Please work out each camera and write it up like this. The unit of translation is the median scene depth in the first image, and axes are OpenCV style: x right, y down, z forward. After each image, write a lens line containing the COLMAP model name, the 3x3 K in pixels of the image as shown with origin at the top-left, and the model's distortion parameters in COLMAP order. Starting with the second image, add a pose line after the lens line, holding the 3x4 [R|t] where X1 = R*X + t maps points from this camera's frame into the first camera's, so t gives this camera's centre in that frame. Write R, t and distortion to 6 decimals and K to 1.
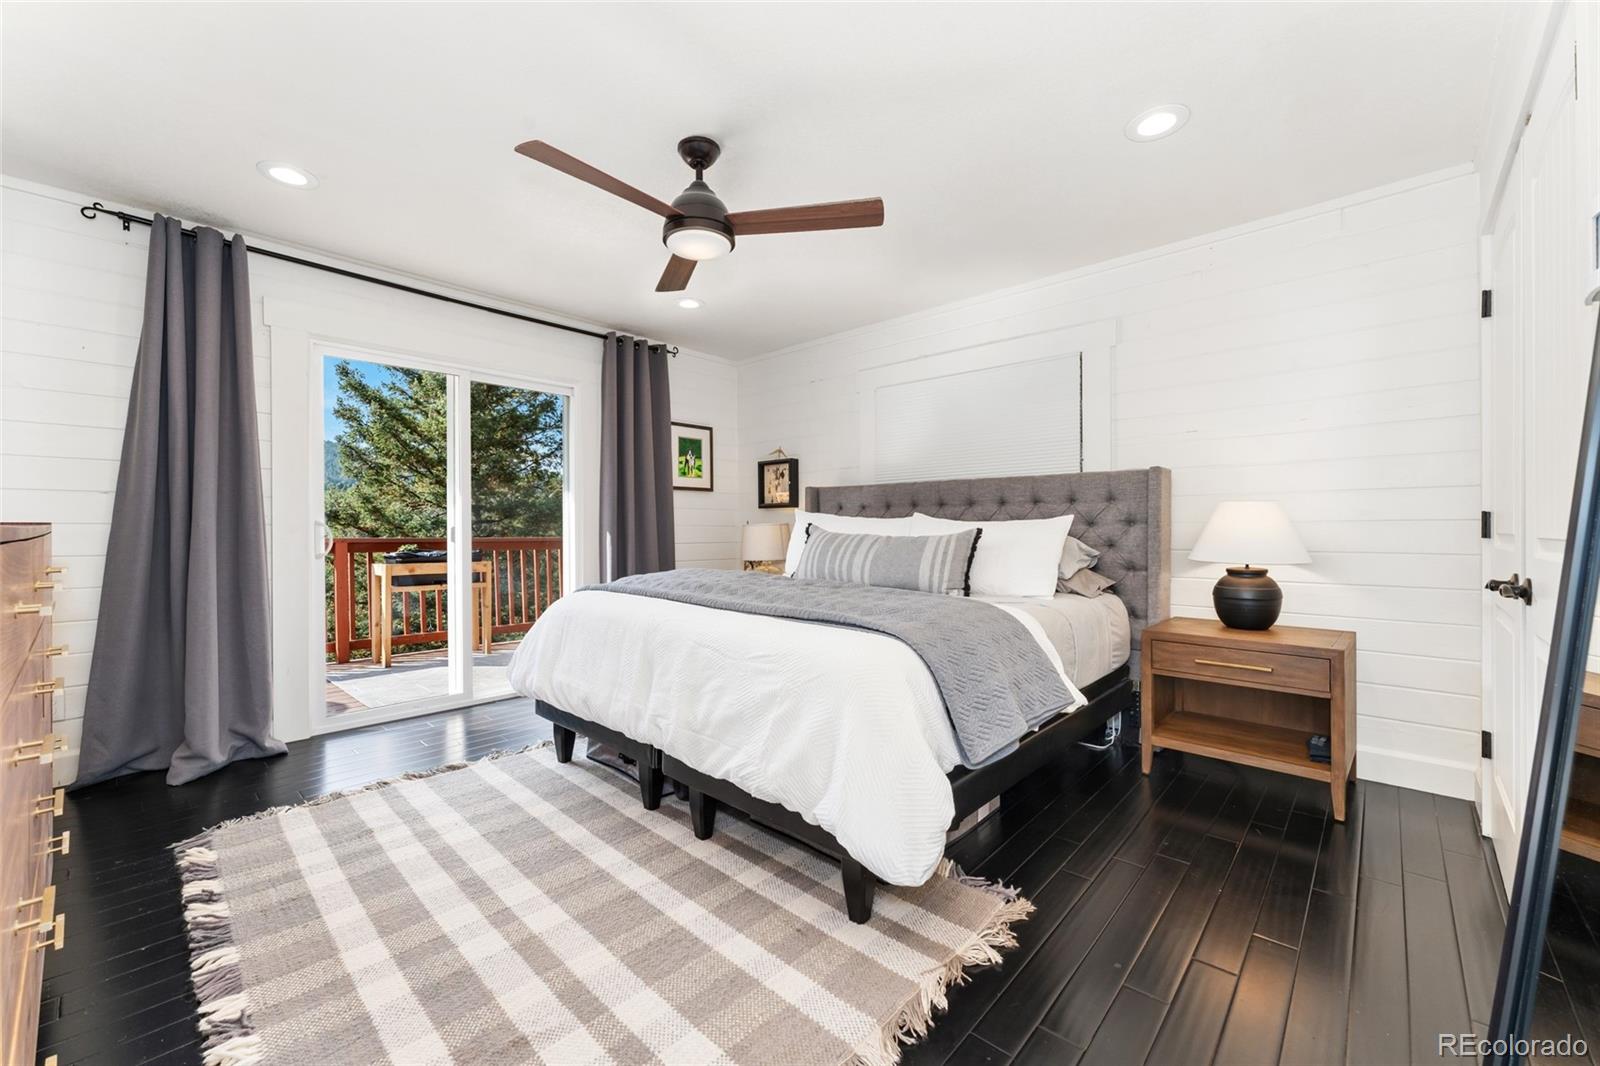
lens RADIAL K [[640.8, 0, 806.7], [0, 640.8, 526.4], [0, 0, 1]] dist [-0.000991, 0.000983]
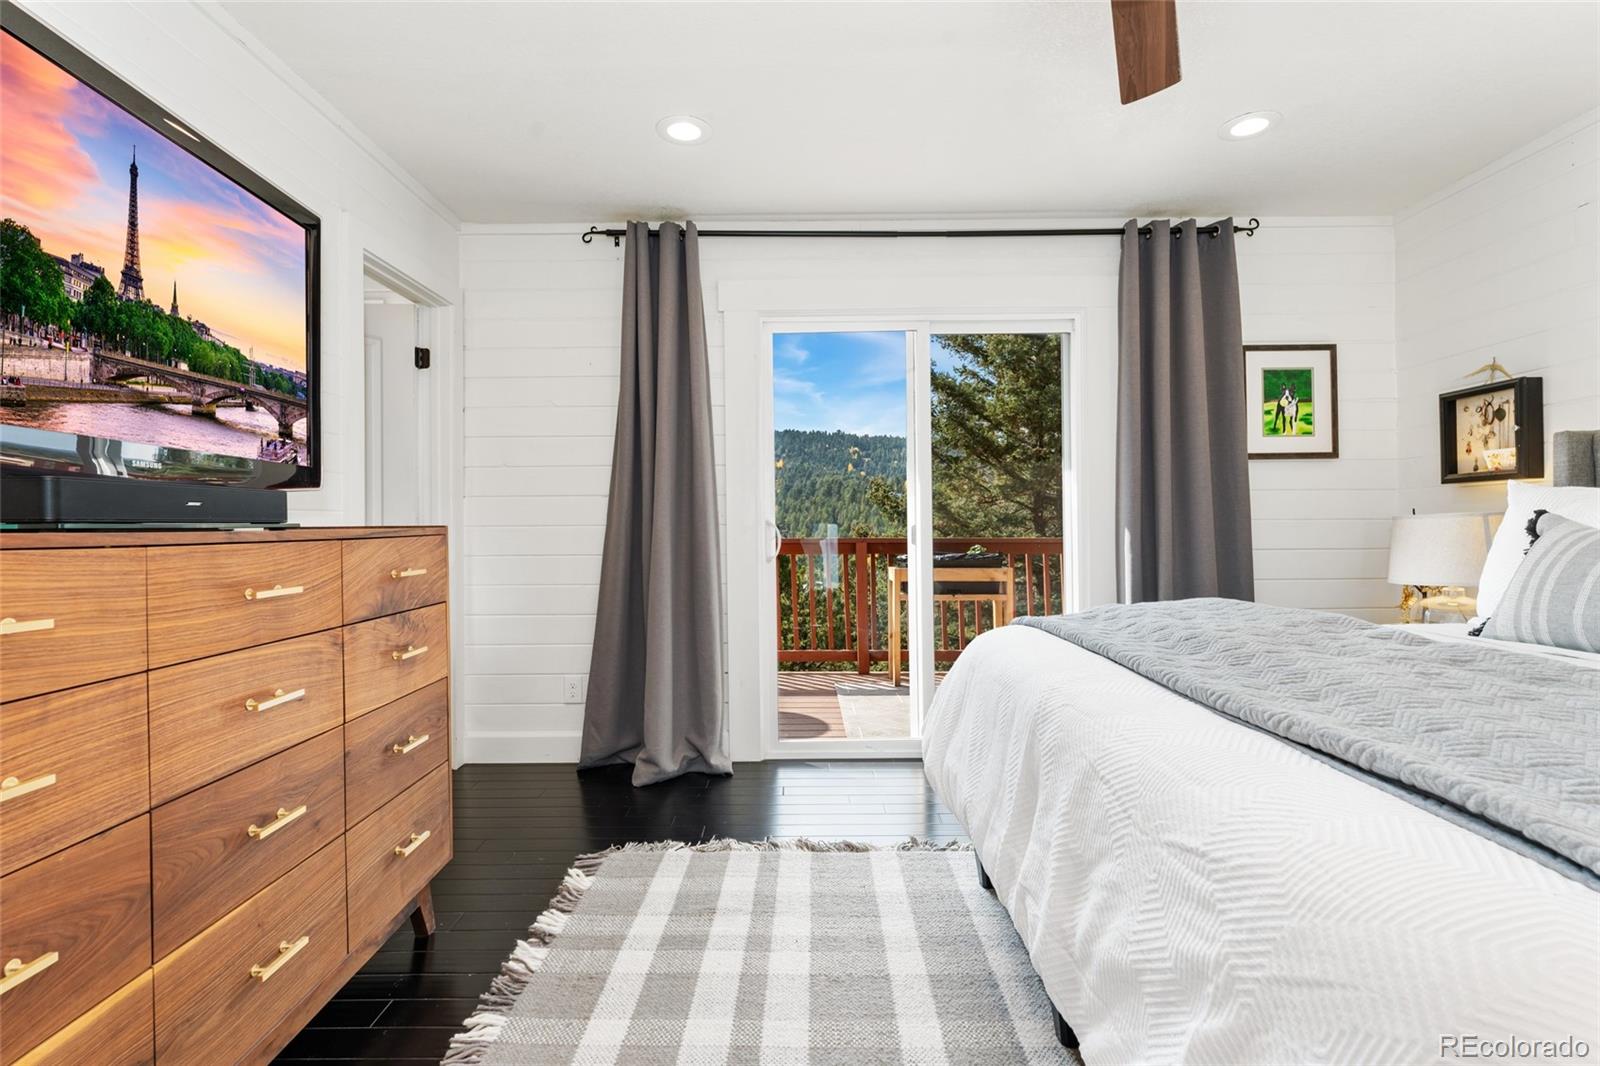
lens RADIAL K [[783.4, 0, 795.7], [0, 783.4, 527.9], [0, 0, 1]] dist [-0.004249, 0.001037]
pose [[0.668468, -0.005738, -0.743718, 0.065301], [0.010896, 0.999938, 0.002079, 0.000934], [0.743661, -0.009493, 0.668490, 0.260575]]
